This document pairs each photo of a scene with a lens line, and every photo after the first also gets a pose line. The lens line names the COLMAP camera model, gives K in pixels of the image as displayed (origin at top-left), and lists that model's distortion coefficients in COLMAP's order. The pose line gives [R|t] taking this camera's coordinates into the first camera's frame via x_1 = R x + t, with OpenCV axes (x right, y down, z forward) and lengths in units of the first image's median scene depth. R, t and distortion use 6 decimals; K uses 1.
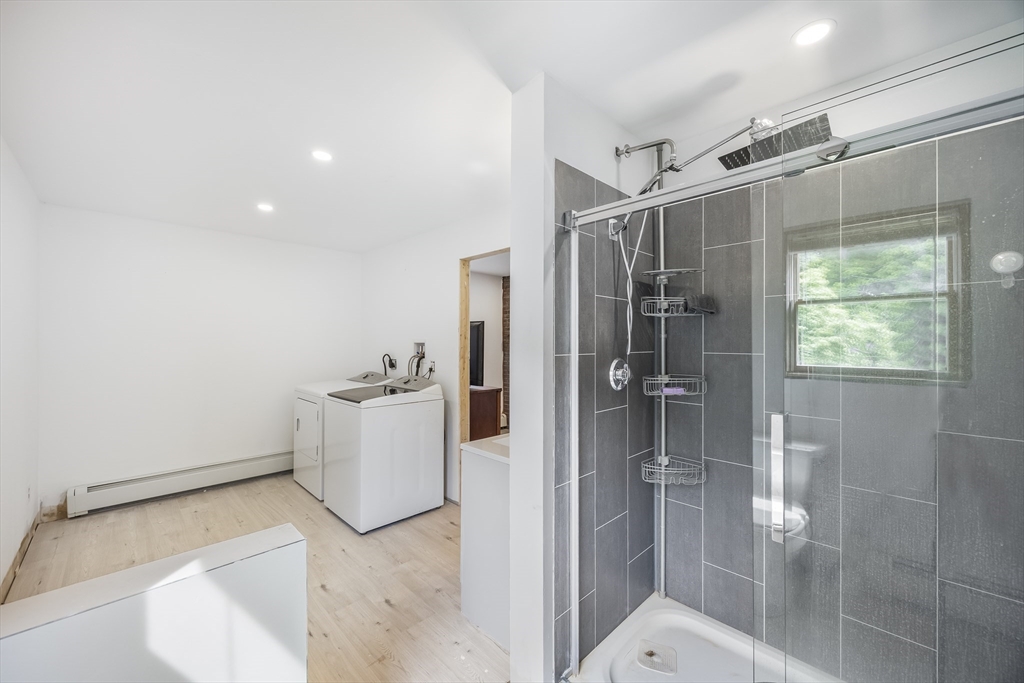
lens RADIAL K [[393.9, 0, 510.9], [0, 393.9, 341.2], [0, 0, 1]] dist [0.000190, 0.000037]
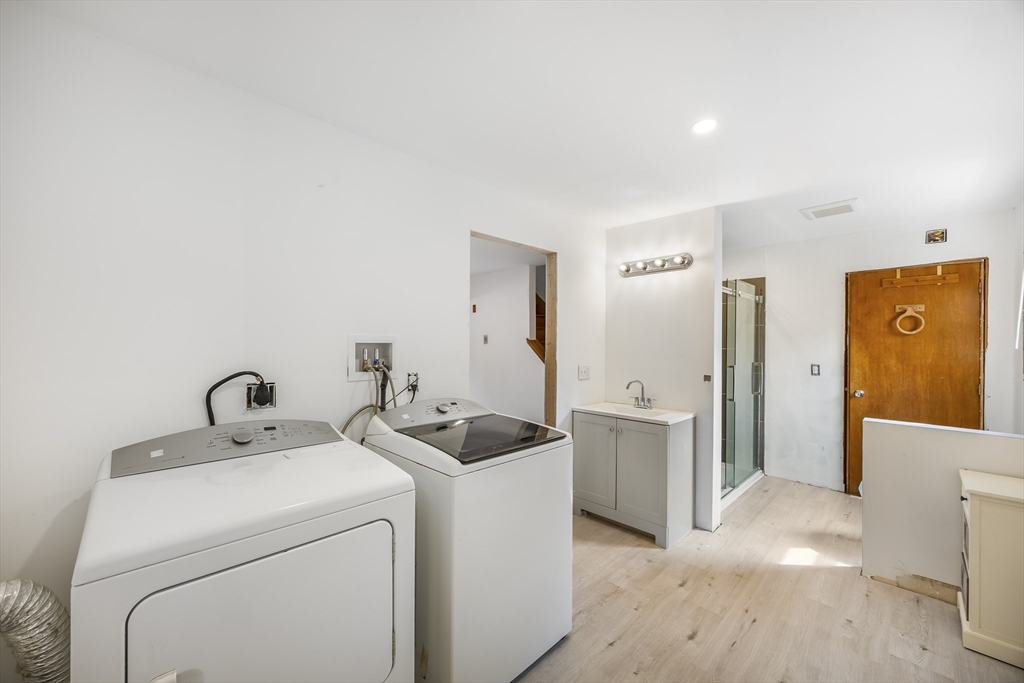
lens RADIAL K [[393.9, 0, 510.9], [0, 393.9, 343.5], [0, 0, 1]] dist [0.000190, 0.000037]
pose [[0.009843, -0.005406, 0.999937, -1.329608], [-0.007683, 0.999955, 0.005482, -0.000114], [-0.999922, -0.007736, 0.009801, 1.397948]]
